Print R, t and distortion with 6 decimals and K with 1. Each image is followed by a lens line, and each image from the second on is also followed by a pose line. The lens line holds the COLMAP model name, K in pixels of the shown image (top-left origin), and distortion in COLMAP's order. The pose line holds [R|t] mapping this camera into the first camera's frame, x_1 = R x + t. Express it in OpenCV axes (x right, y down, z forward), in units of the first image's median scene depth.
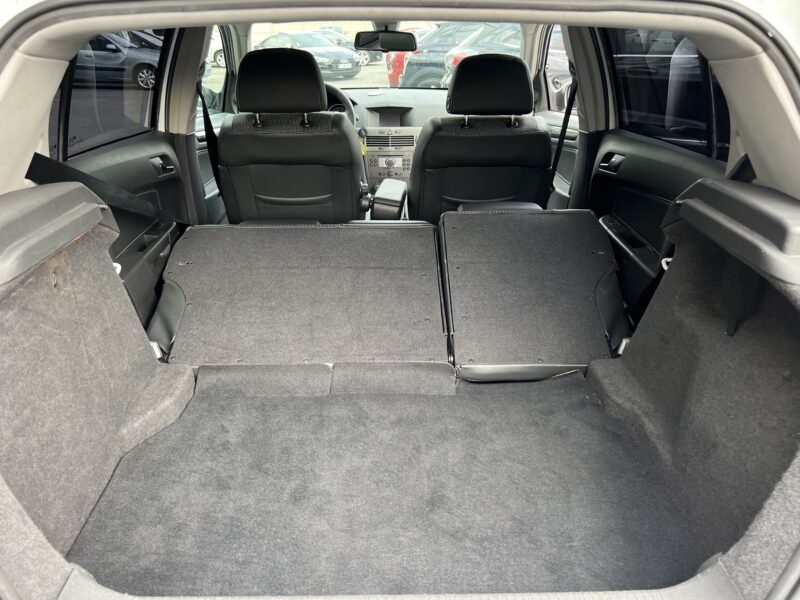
lens RADIAL K [[609.0, 0, 404.5], [0, 609.0, 305.0], [0, 0, 1]] dist [0.056658, -0.050600]
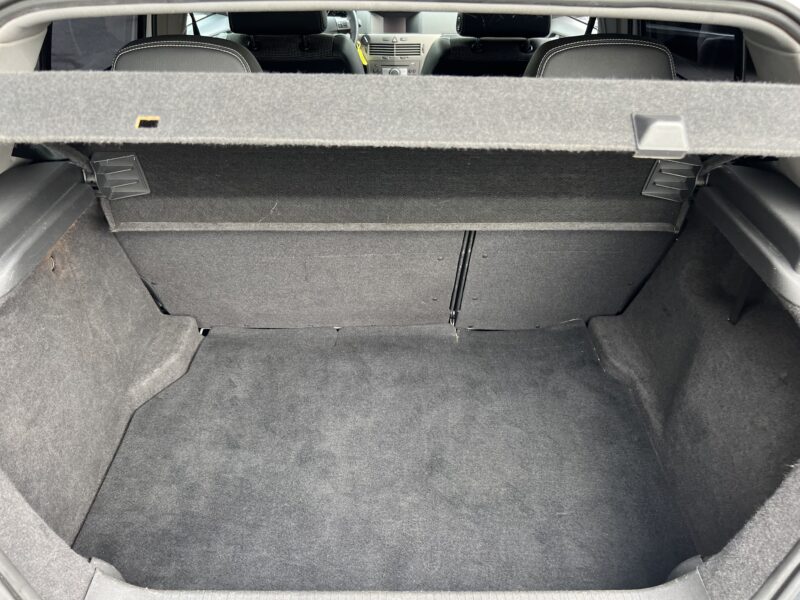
lens RADIAL K [[609.0, 0, 407.0], [0, 609.0, 296.8], [0, 0, 1]] dist [0.056658, -0.050600]
pose [[0.999915, 0.013019, -0.000884, 0.000613], [-0.012618, 0.981946, 0.188741, -0.167131], [0.003326, -0.188714, 0.982027, 0.023409]]
